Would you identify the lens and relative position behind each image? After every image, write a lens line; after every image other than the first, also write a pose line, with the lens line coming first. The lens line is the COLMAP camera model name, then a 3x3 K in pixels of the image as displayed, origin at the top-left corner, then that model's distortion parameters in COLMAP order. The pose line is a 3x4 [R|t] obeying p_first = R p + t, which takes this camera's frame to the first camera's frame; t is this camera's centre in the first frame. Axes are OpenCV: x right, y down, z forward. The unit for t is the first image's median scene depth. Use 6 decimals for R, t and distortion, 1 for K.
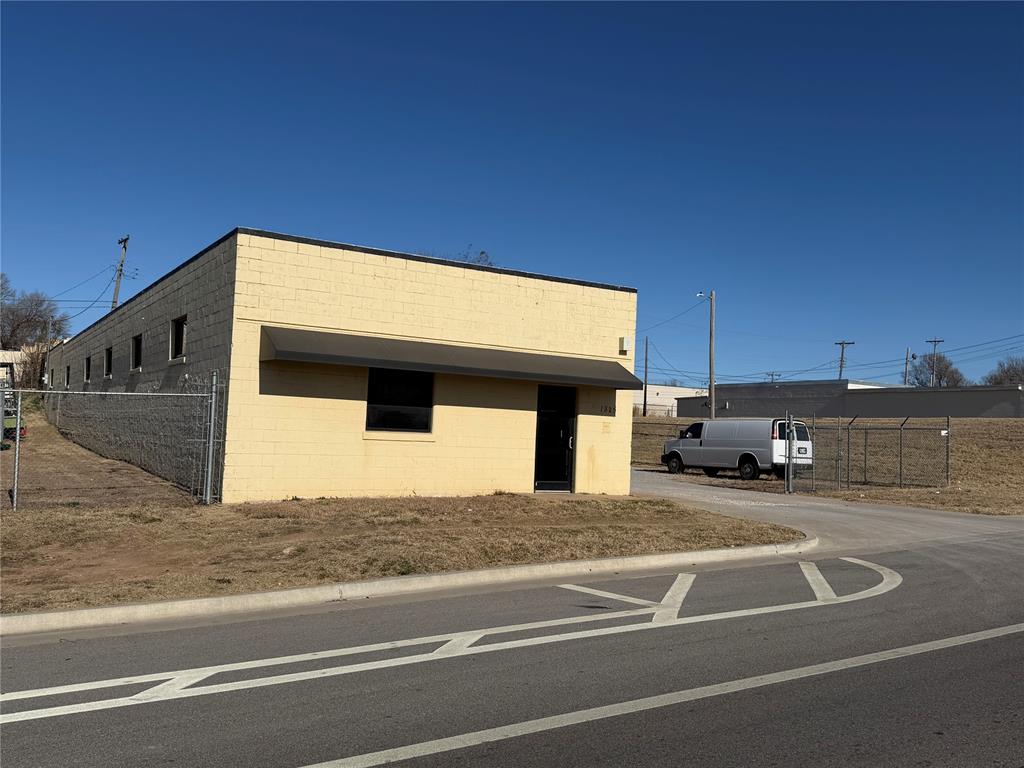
lens RADIAL K [[891.8, 0, 509.0], [0, 891.8, 383.5], [0, 0, 1]] dist [0.097239, -0.144264]
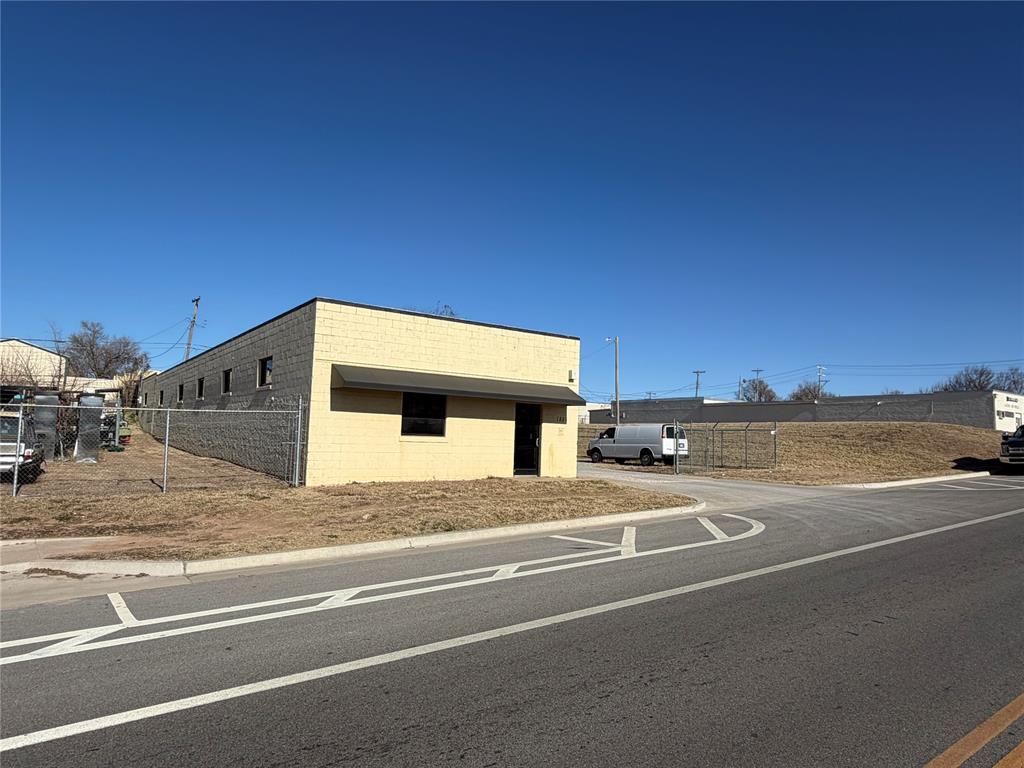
lens RADIAL K [[639.4, 0, 514.9], [0, 639.4, 383.8], [0, 0, 1]] dist [-0.004244, 0.005143]
pose [[0.996724, -0.004079, 0.080776, -0.057289], [0.006185, 0.999647, -0.025828, -0.003165], [-0.080642, 0.026243, 0.996398, -0.051029]]
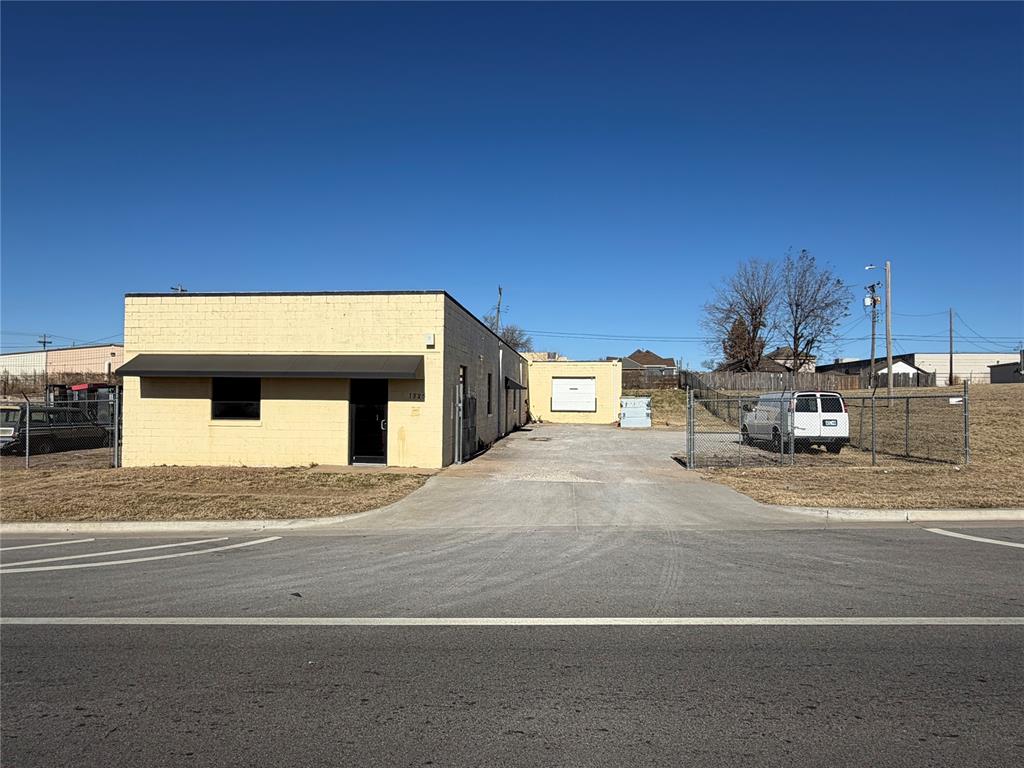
lens RADIAL K [[639.4, 0, 505.1], [0, 639.4, 386.3], [0, 0, 1]] dist [-0.004244, 0.005143]
pose [[0.800278, -0.046239, -0.597844, 0.801549], [0.059593, 0.998219, 0.002567, 0.023425], [0.596661, -0.037682, 0.801608, 0.440711]]
